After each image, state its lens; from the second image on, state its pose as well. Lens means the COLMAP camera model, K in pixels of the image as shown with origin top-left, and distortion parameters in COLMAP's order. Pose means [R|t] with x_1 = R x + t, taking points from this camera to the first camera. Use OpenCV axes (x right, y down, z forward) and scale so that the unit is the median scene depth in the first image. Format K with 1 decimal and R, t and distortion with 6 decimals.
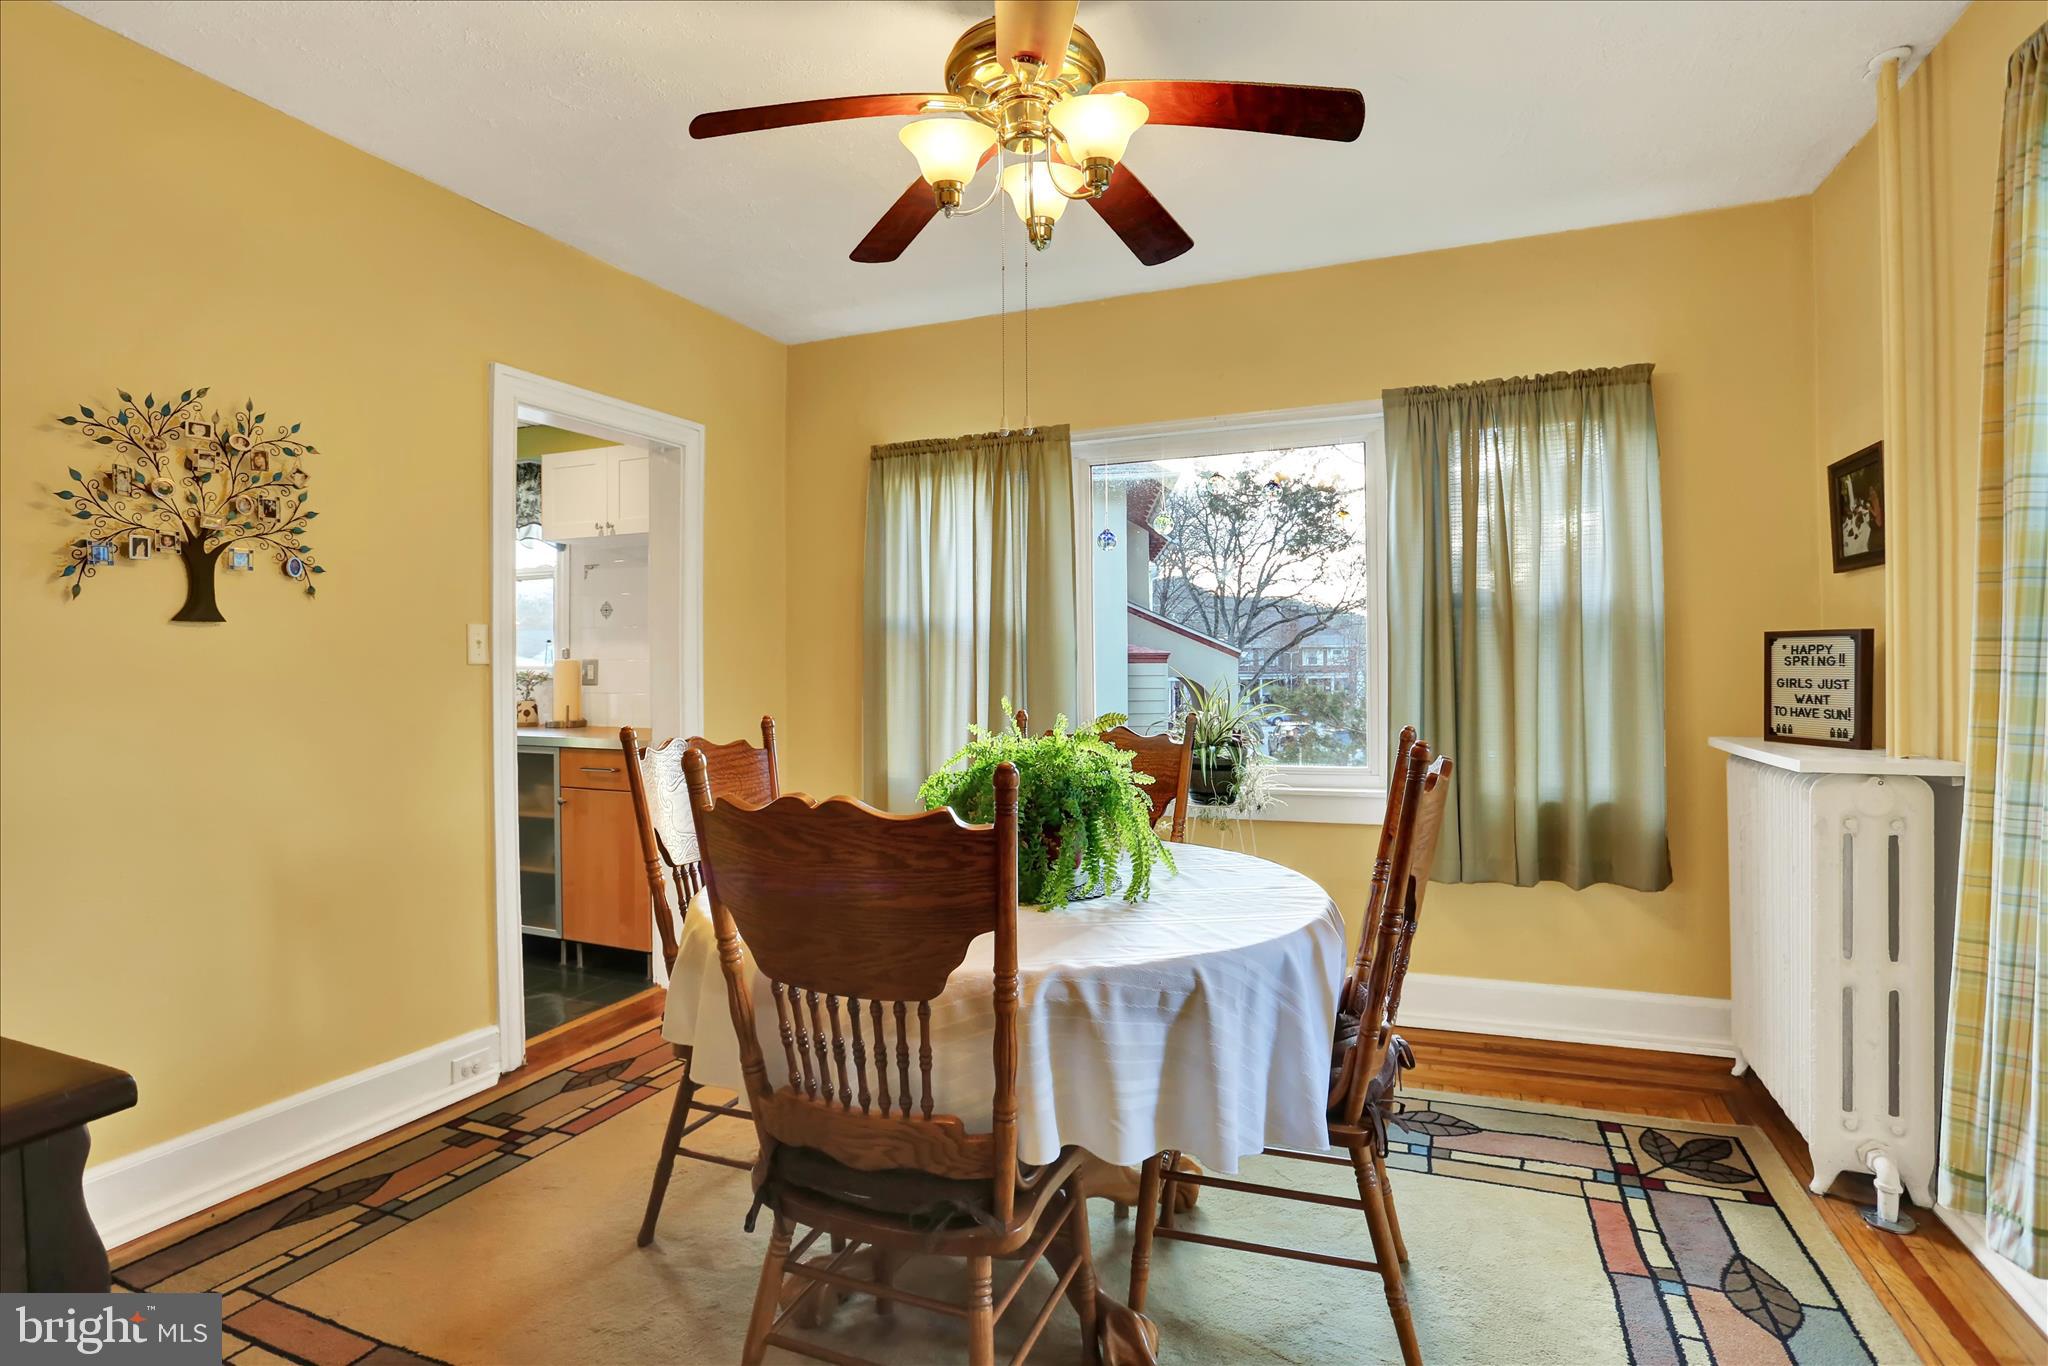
lens RADIAL K [[1008.7, 0, 1027.7], [0, 1008.7, 667.8], [0, 0, 1]] dist [-0.077939, 0.038704]
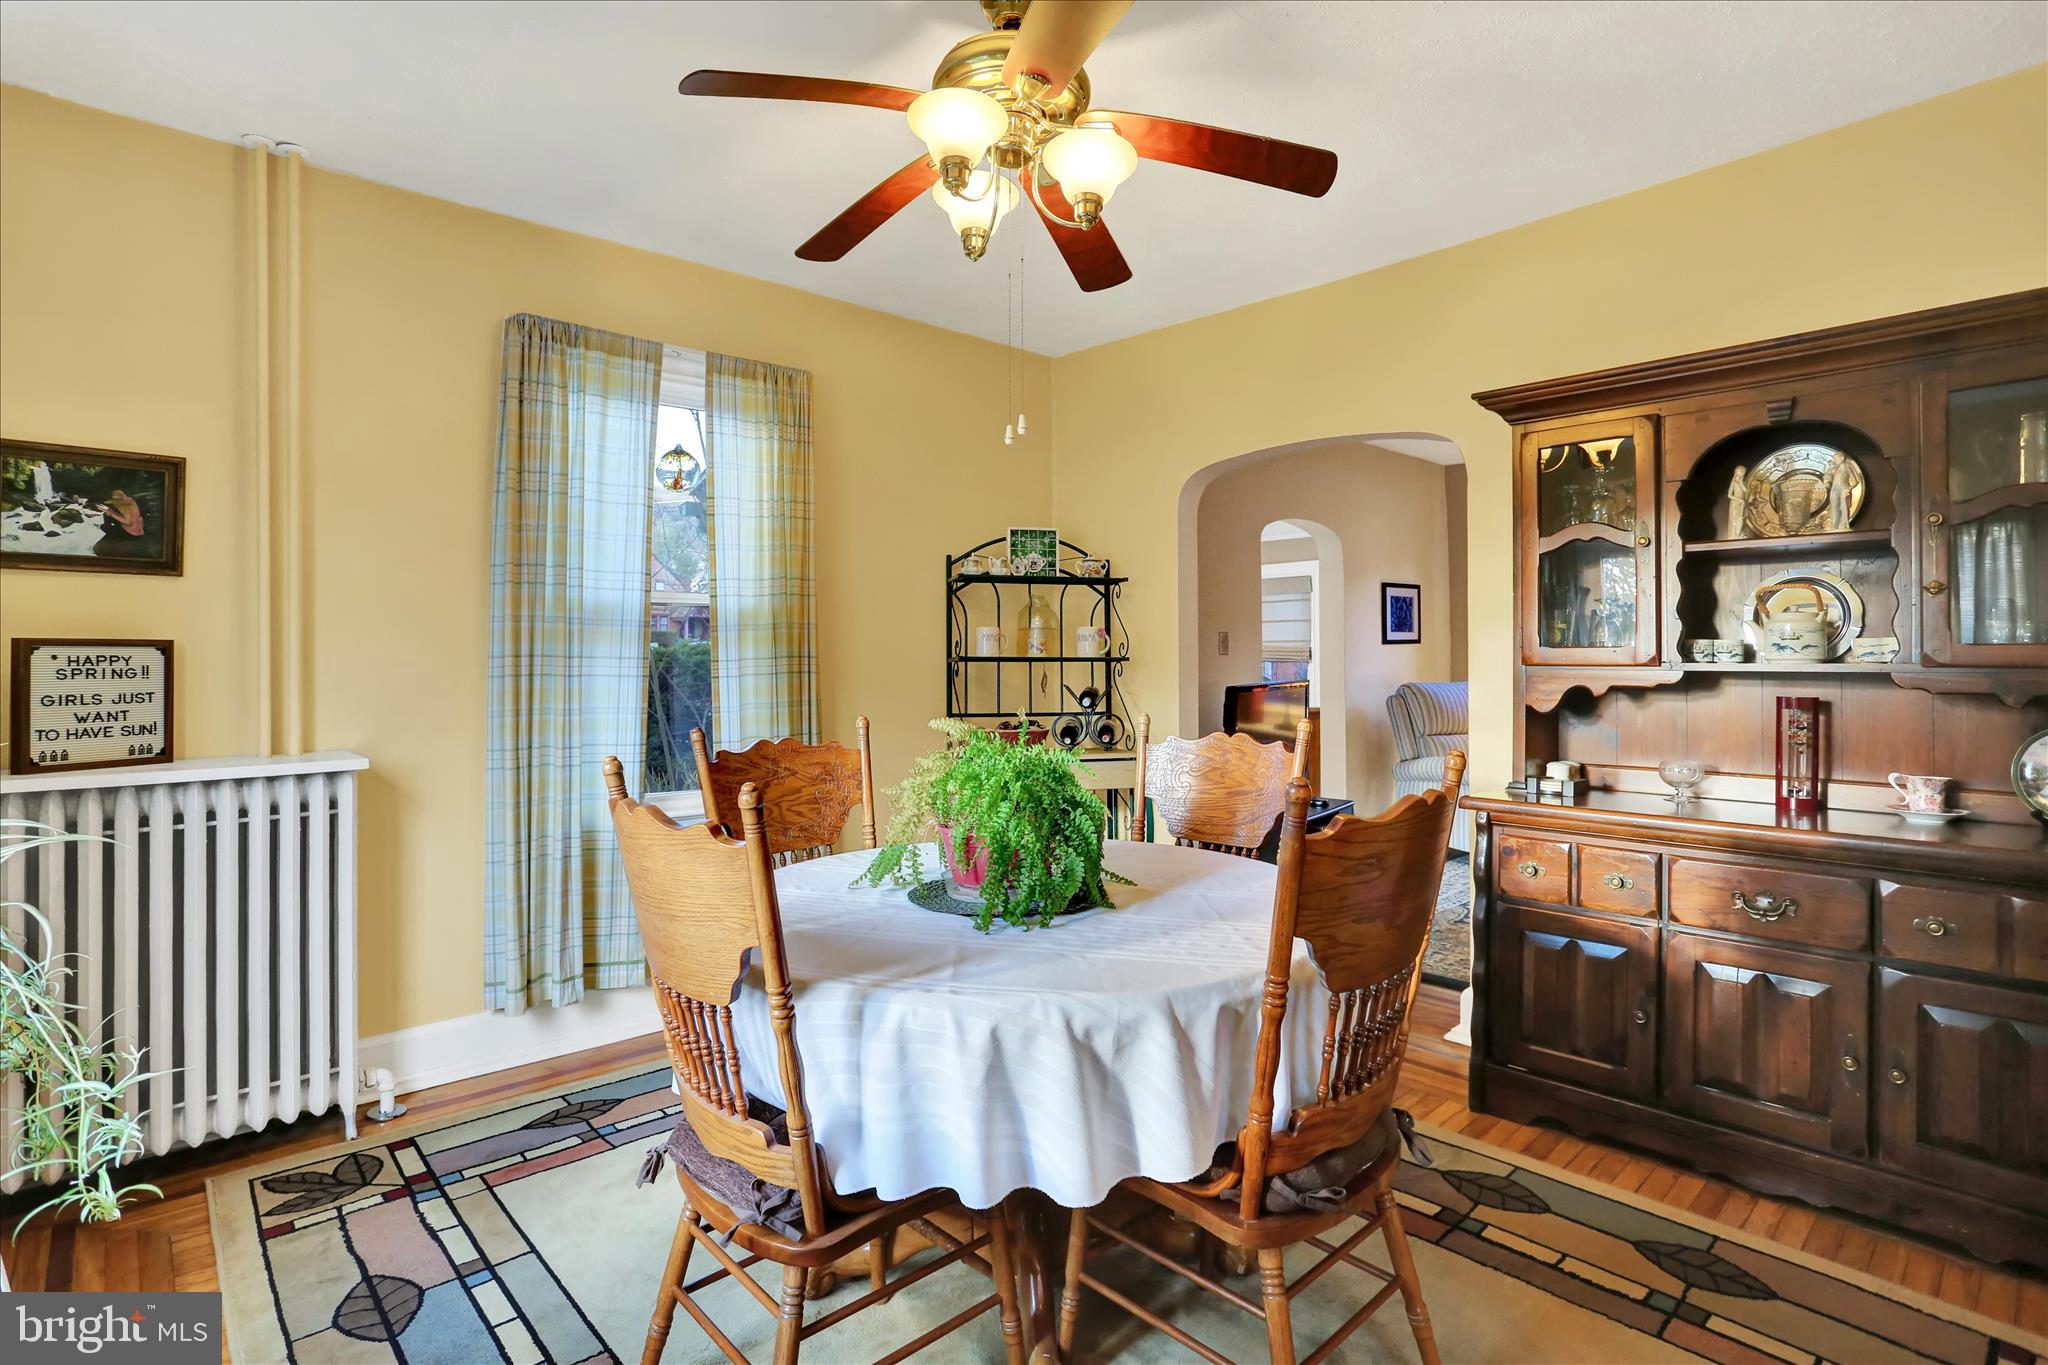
lens RADIAL K [[1008.7, 0, 1027.7], [0, 1008.7, 667.3], [0, 0, 1]] dist [-0.077939, 0.038704]
pose [[-0.903411, 0.004479, 0.428753, -0.350156], [0.009988, 0.999894, 0.010600, -0.014319], [-0.428660, 0.013859, -0.903359, 1.499308]]
